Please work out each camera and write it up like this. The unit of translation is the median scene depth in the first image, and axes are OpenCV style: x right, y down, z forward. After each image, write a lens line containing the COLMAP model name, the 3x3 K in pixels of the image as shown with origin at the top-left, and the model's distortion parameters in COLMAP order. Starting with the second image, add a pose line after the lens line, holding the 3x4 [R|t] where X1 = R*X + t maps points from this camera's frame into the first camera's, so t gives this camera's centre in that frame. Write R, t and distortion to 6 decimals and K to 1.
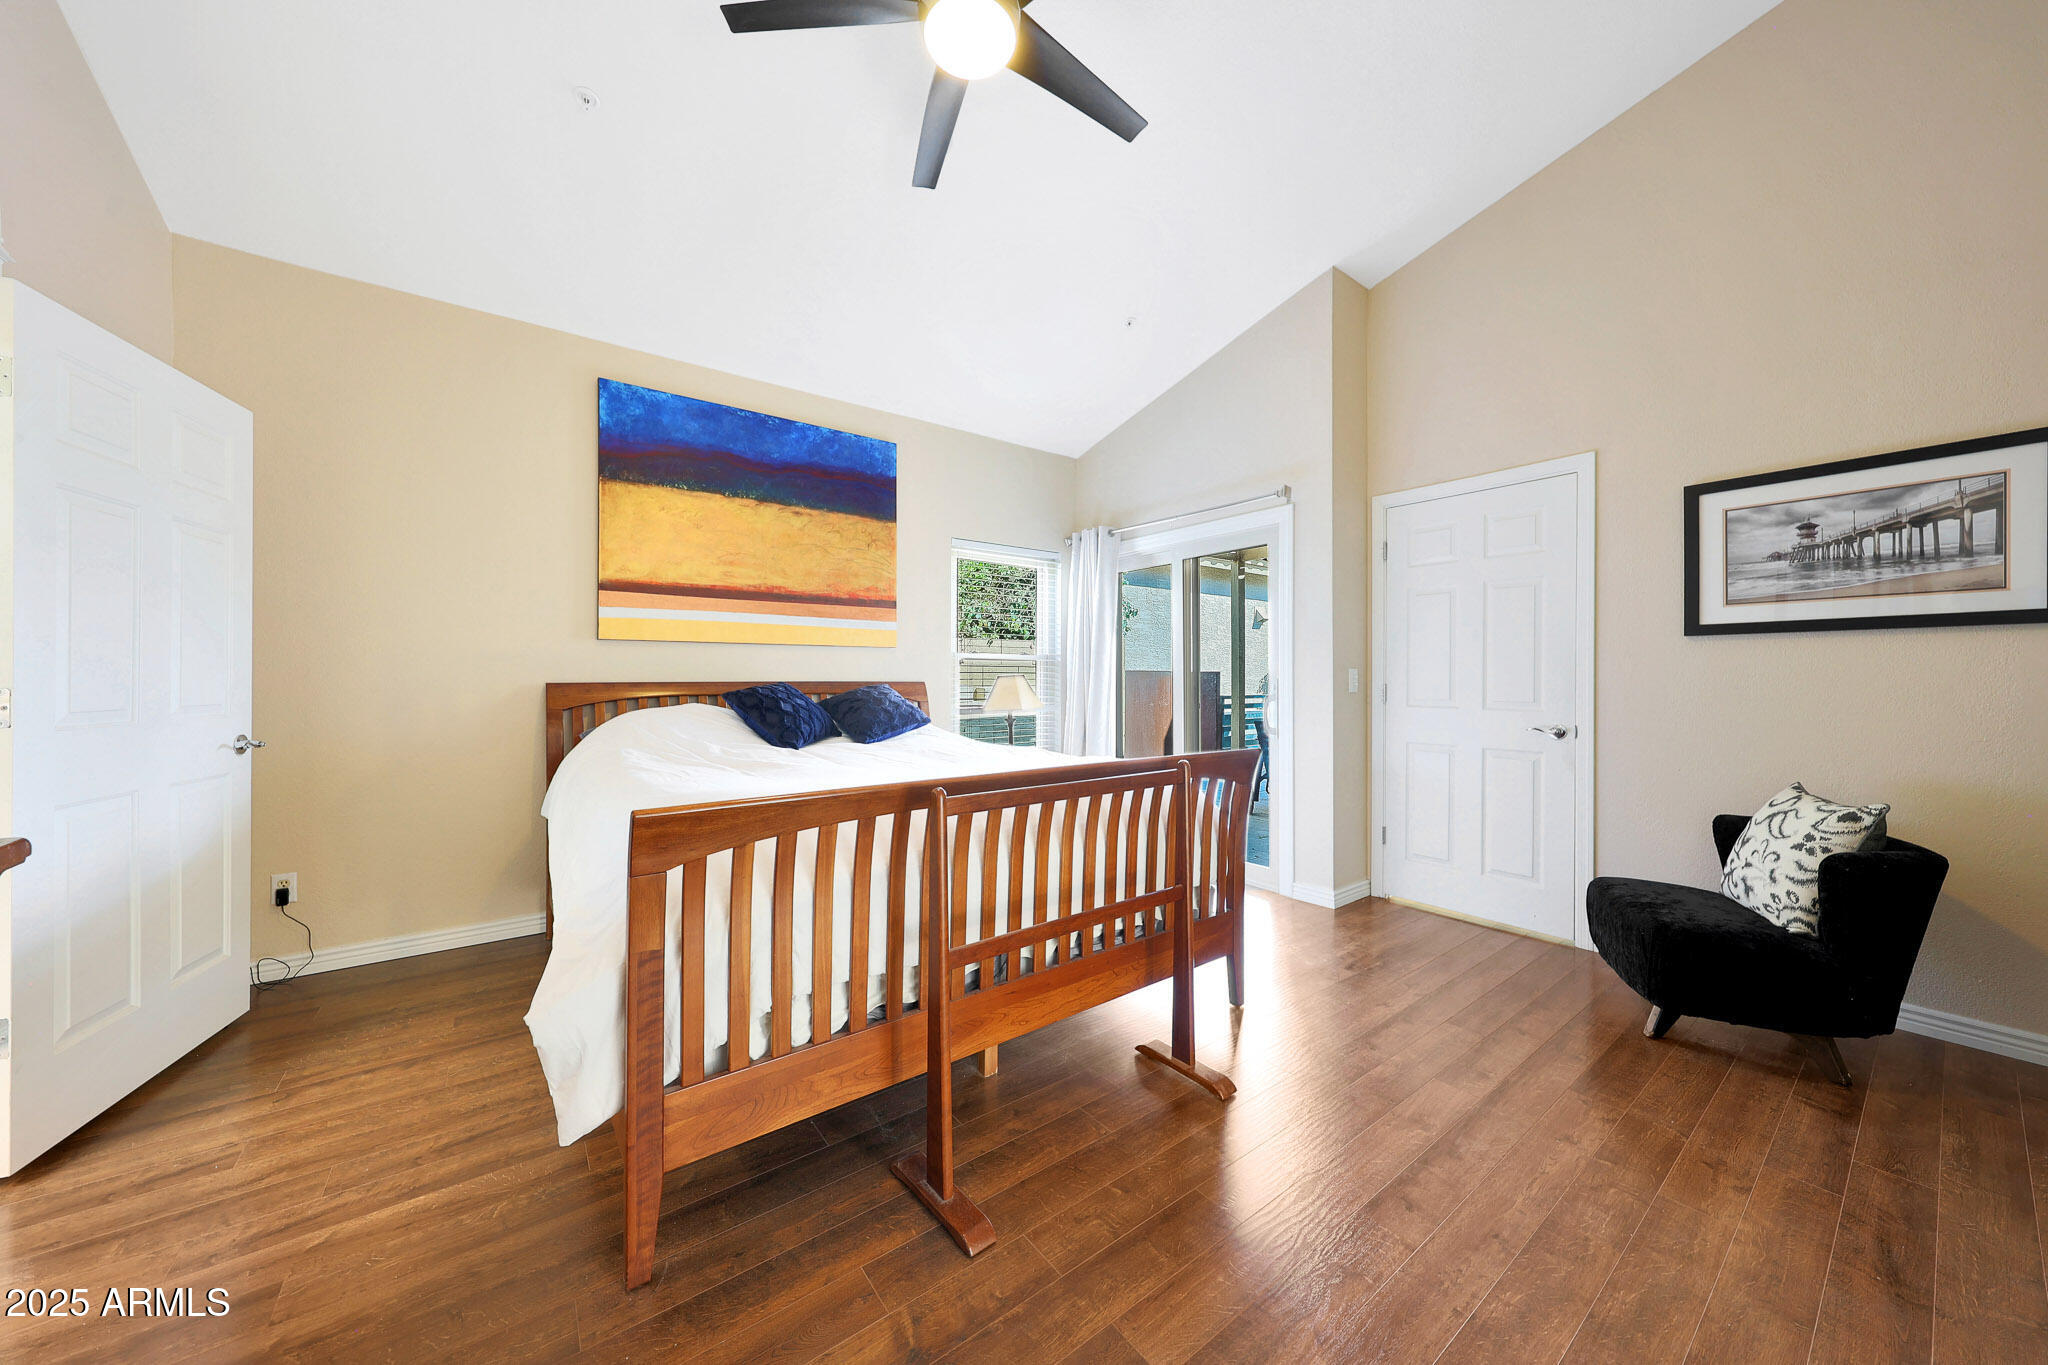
lens RADIAL K [[694.3, 0, 1028.3], [0, 694.3, 677.1], [0, 0, 1]] dist [-0.001448, -0.000036]
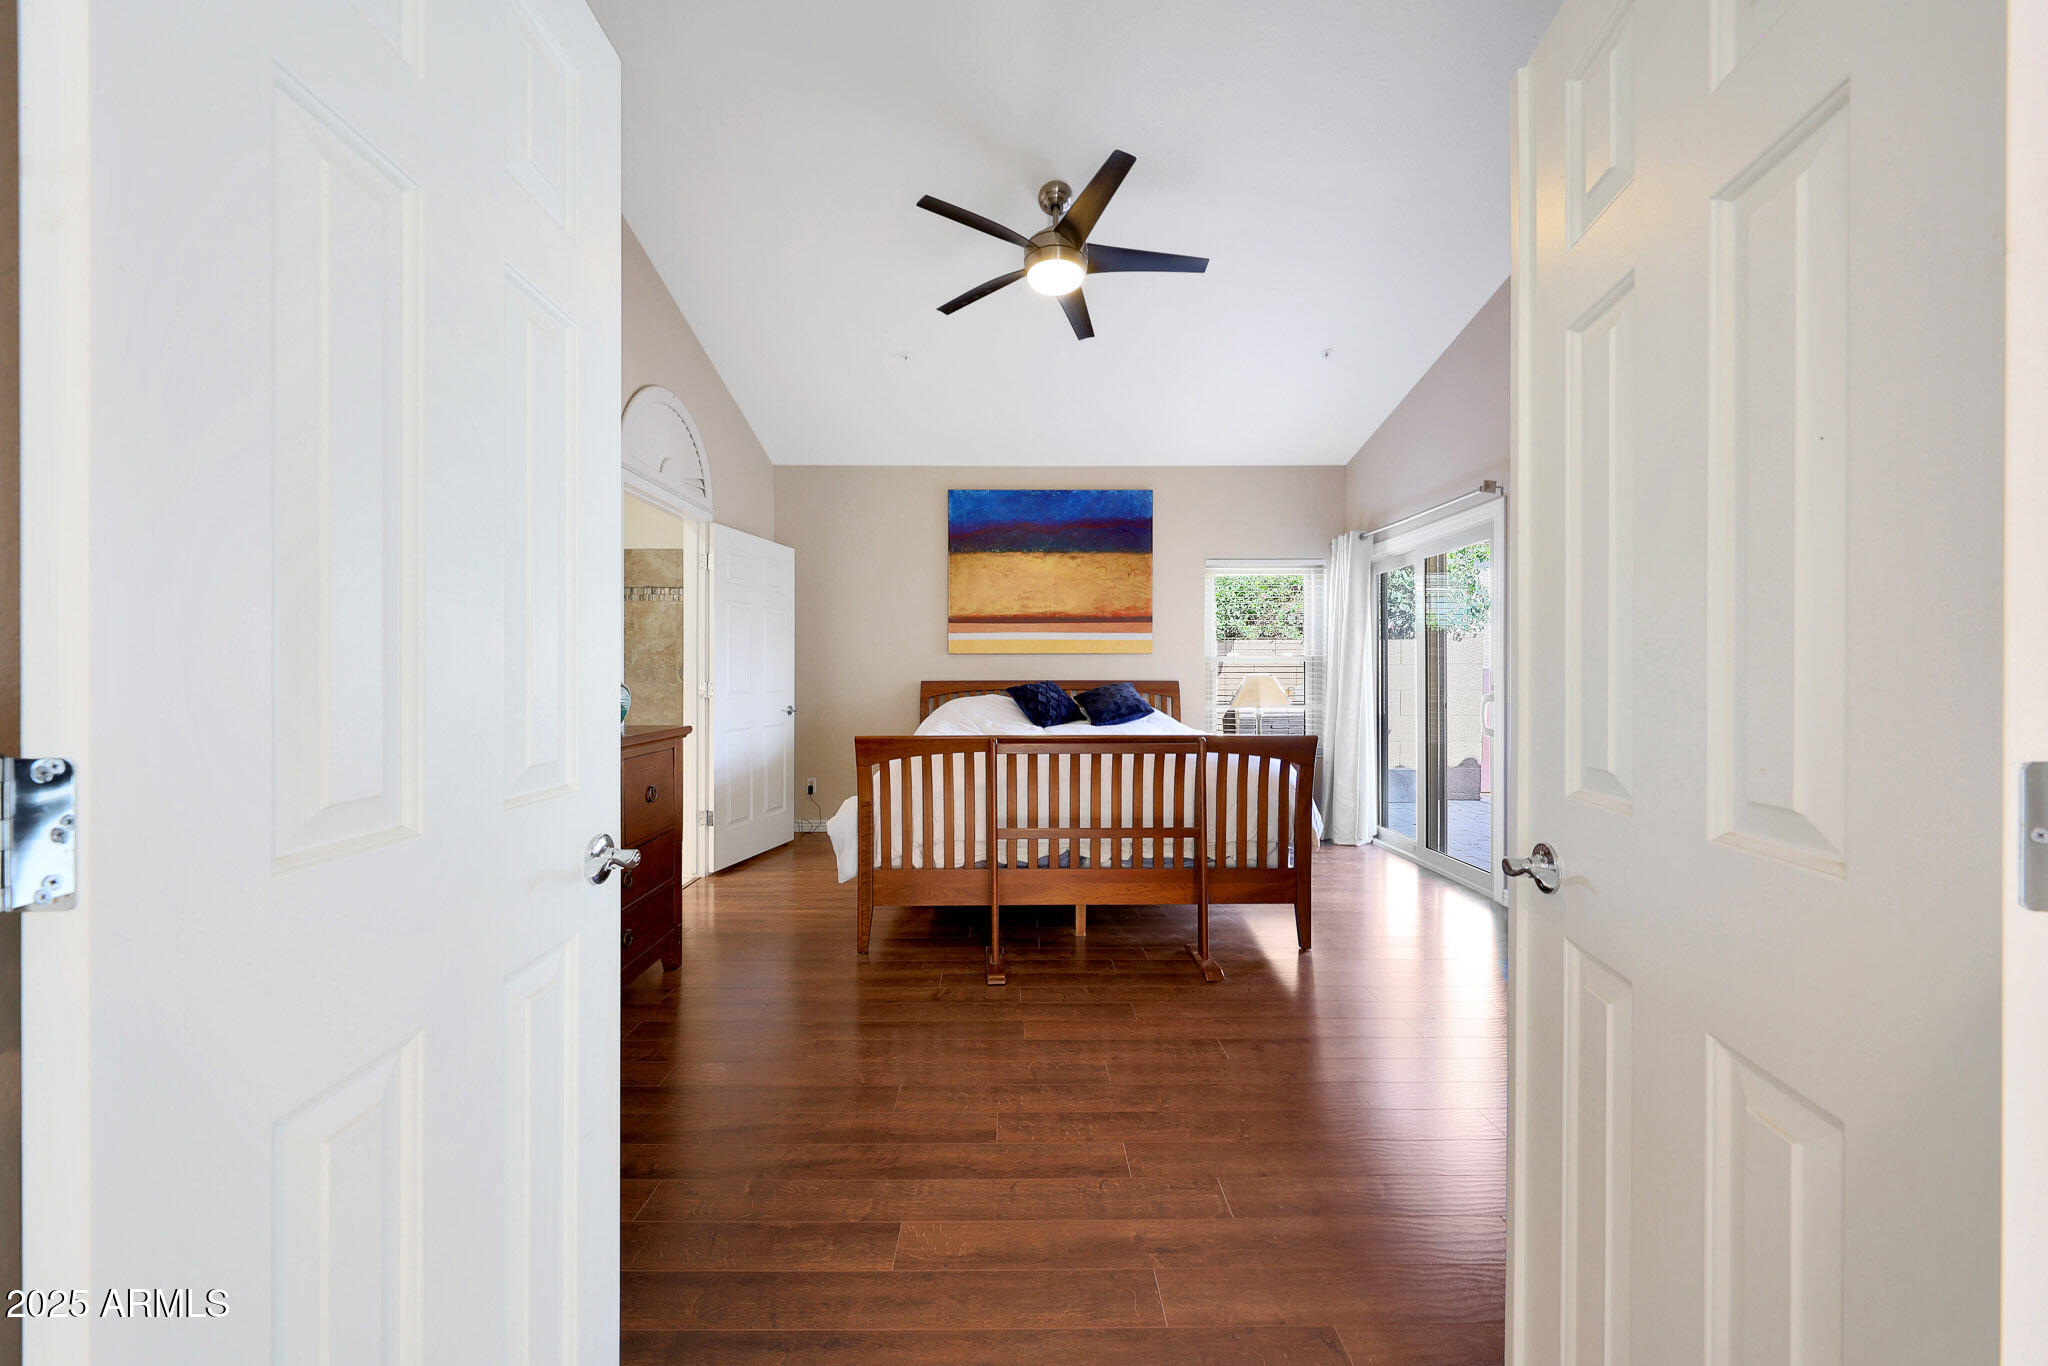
lens RADIAL K [[709.2, 0, 1019.2], [0, 709.2, 673.3], [0, 0, 1]] dist [0.001922, 0.000193]
pose [[0.800670, -0.008083, -0.599050, 0.467881], [0.001957, 0.999939, -0.010877, 0.007739], [0.599102, 0.007536, 0.800637, -0.199696]]
